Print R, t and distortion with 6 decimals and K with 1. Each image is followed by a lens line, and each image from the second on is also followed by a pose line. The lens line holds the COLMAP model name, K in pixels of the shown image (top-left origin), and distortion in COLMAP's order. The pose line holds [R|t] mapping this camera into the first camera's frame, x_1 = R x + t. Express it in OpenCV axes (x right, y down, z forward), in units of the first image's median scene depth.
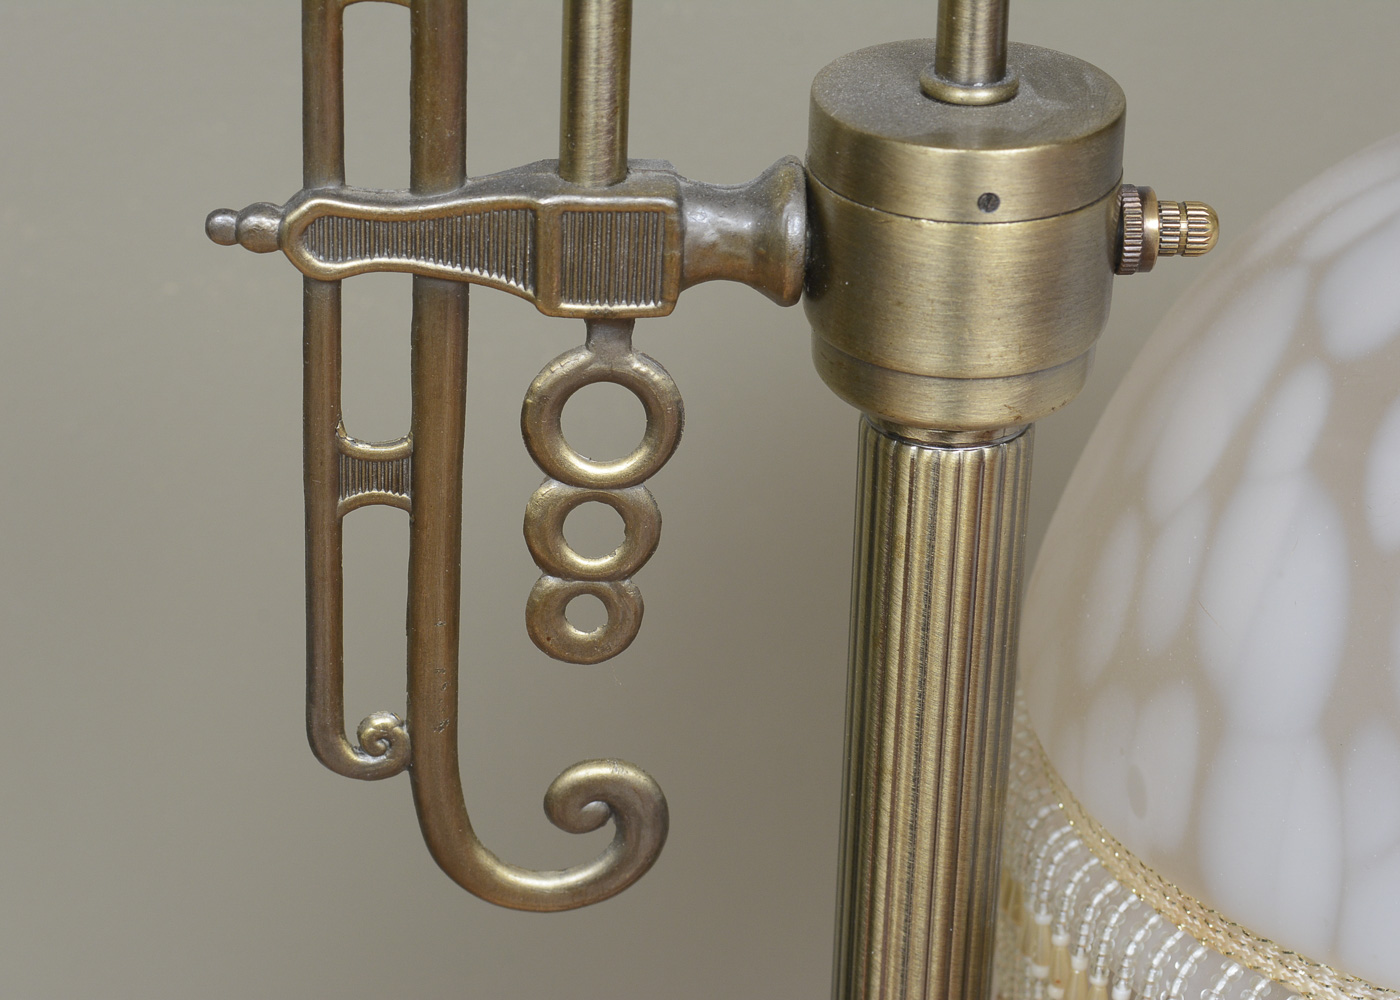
lens RADIAL K [[3413.6, 0, 699.6], [0, 3413.6, 501.8], [0, 0, 1]] dist [0.011974, 0.000000]
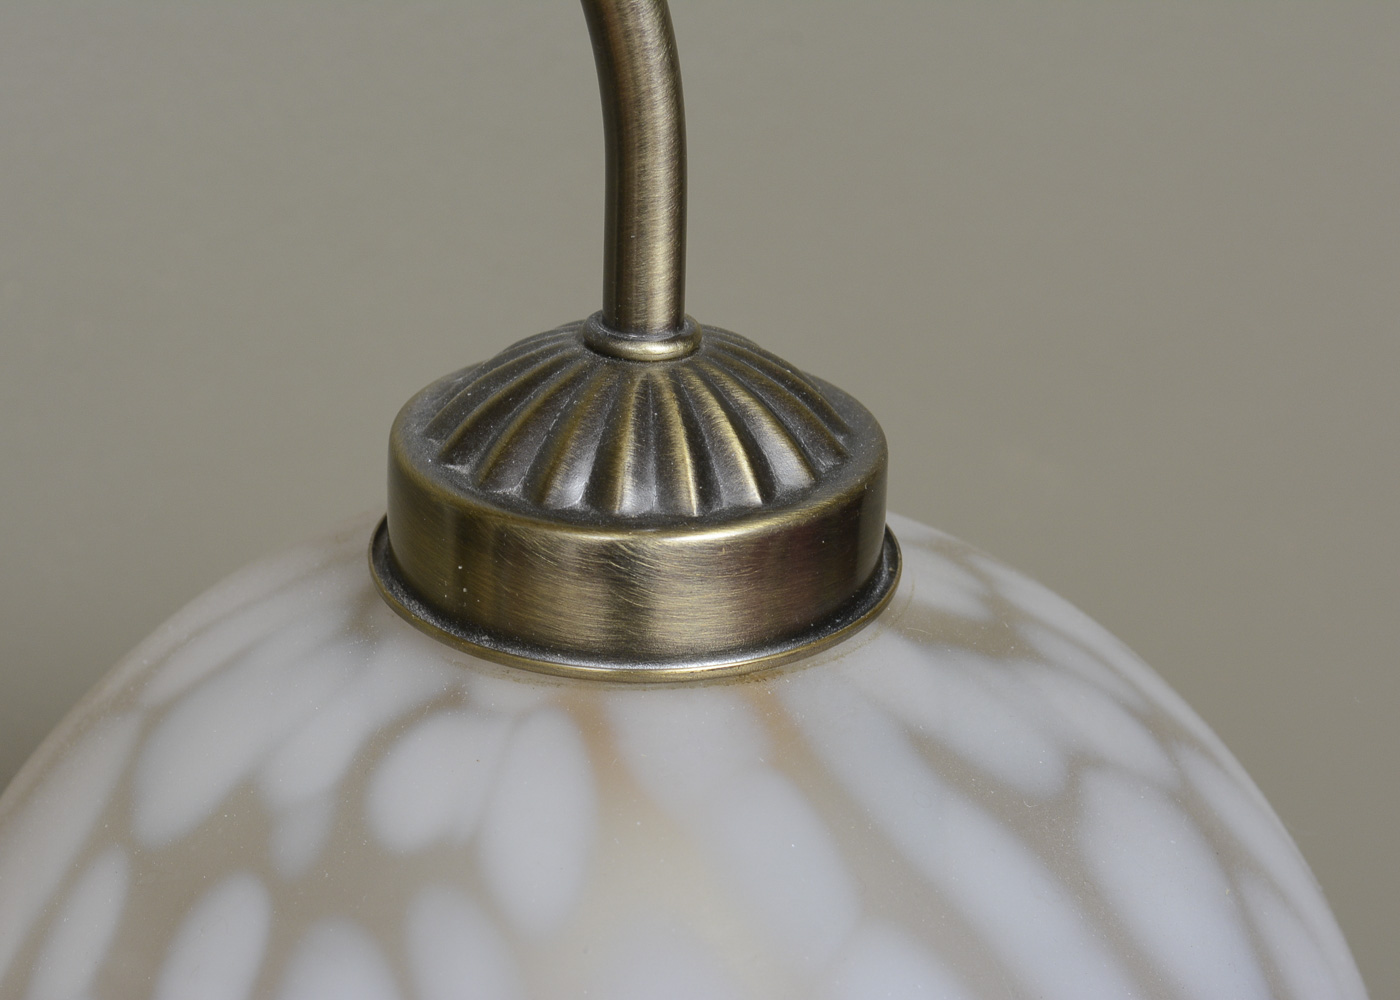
lens RADIAL K [[3413.6, 0, 697.1], [0, 3413.6, 502.9], [0, 0, 1]] dist [0.011974, 0.000000]
pose [[0.991361, -0.020239, 0.129593, 0.222415], [0.029157, 0.997307, -0.067297, -0.066593], [-0.127882, 0.070494, 0.989281, 0.212066]]
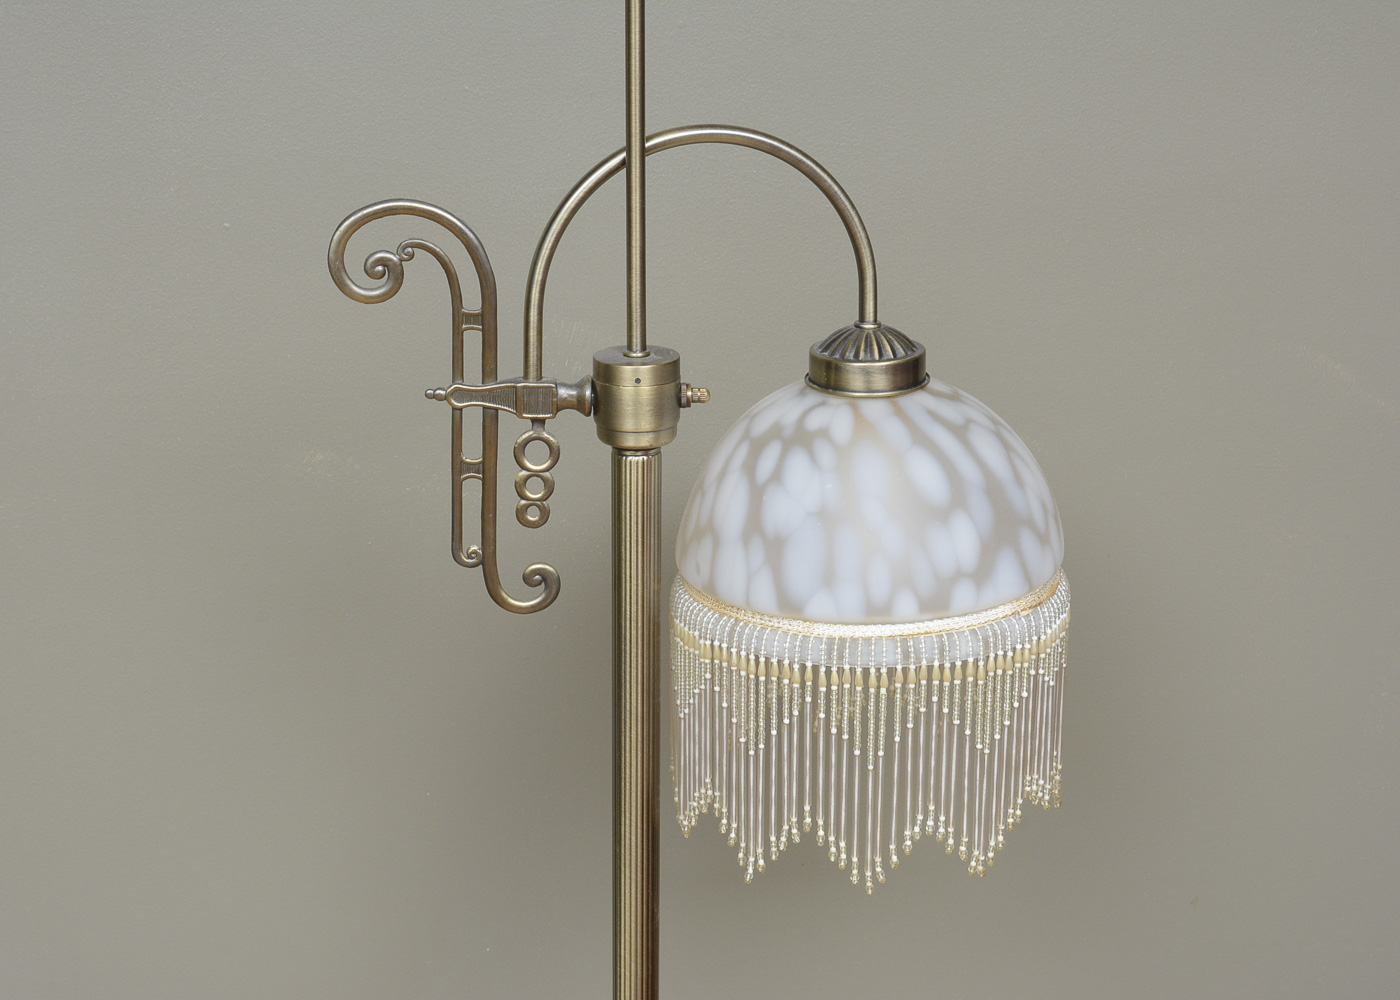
lens RADIAL K [[2186.9, 0, 698.9], [0, 2186.9, 498.8], [0, 0, 1]] dist [0.100723, 0.000000]
pose [[0.999927, -0.009645, -0.007223, 0.154726], [0.008189, 0.983643, -0.179941, 0.431963], [0.008840, 0.179869, 0.983651, -1.208973]]
